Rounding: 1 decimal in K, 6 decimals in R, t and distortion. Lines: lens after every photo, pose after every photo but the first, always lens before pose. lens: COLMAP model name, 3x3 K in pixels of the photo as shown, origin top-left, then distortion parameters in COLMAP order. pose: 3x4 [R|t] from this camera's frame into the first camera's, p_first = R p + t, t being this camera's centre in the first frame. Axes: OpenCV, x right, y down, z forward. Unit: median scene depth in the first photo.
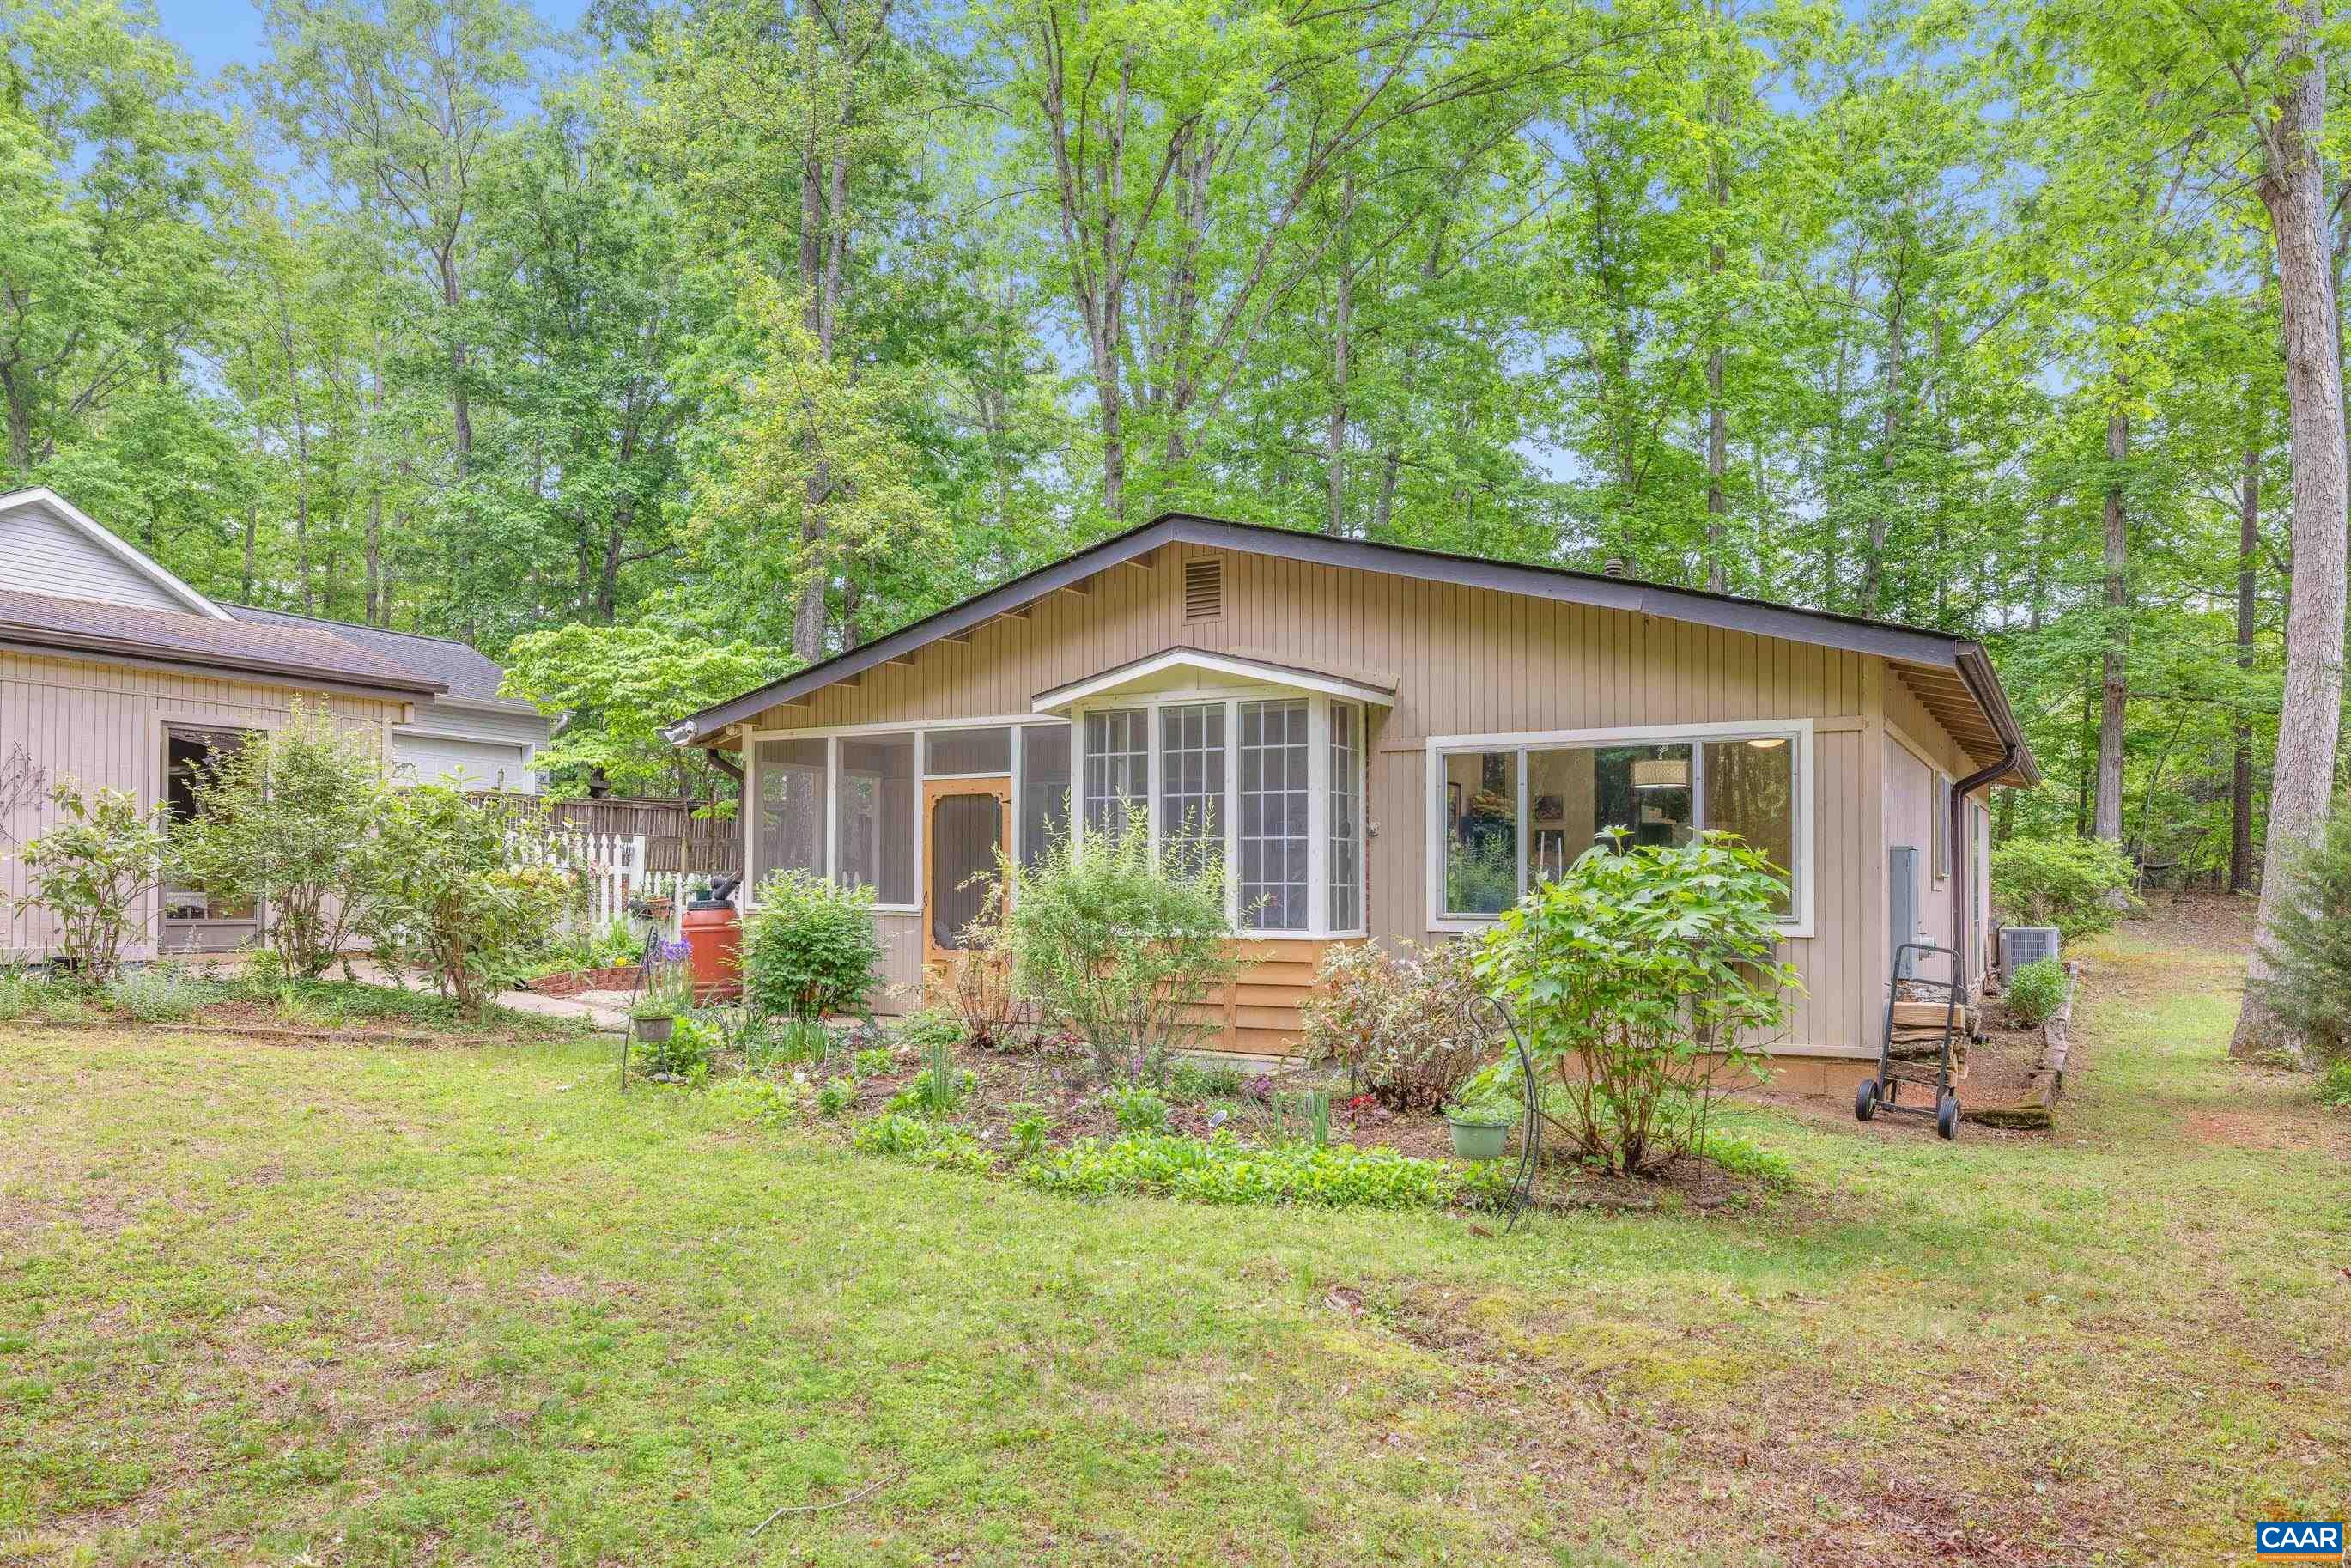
lens RADIAL K [[1606.4, 0, 1172.5], [0, 1606.4, 804.5], [0, 0, 1]] dist [0.001684, 0.002010]
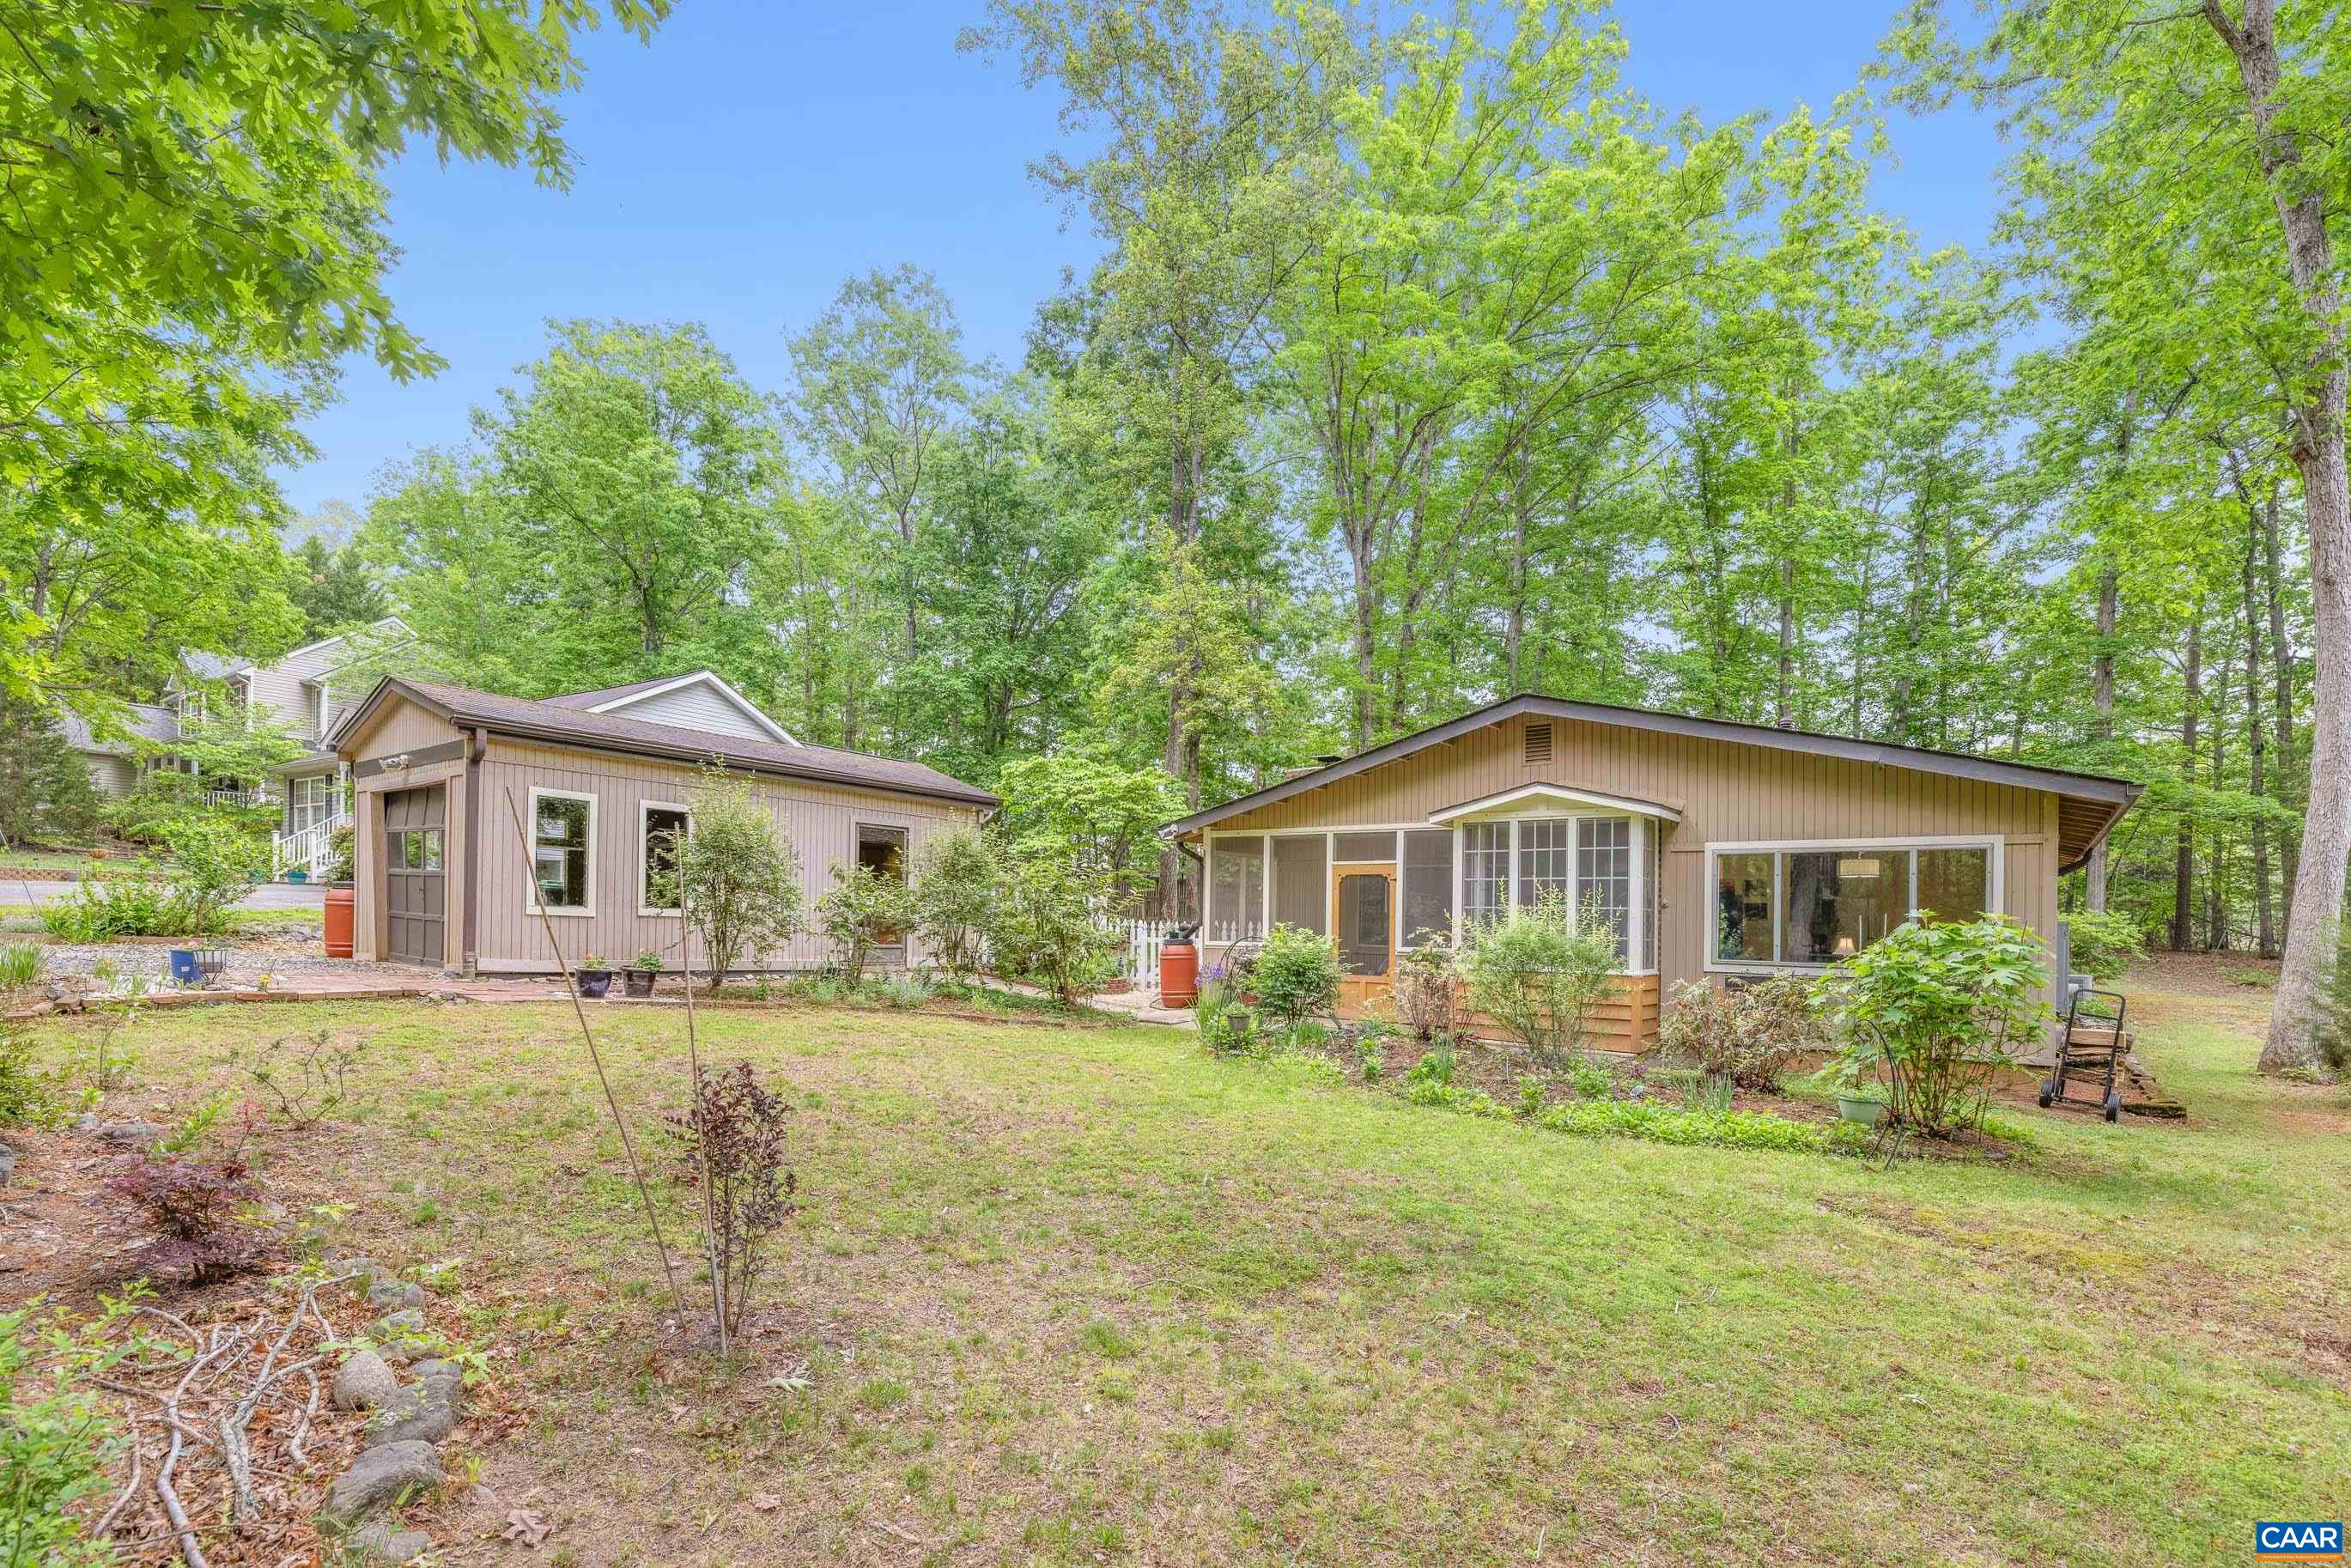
lens RADIAL K [[1104.5, 0, 1193.5], [0, 1104.5, 877.1], [0, 0, 1]] dist [-0.005303, 0.001586]
pose [[0.992608, 0.013220, -0.120643, -0.099660], [-0.012432, 0.999896, 0.007288, -0.005805], [0.120727, -0.005734, 0.992669, -0.043942]]
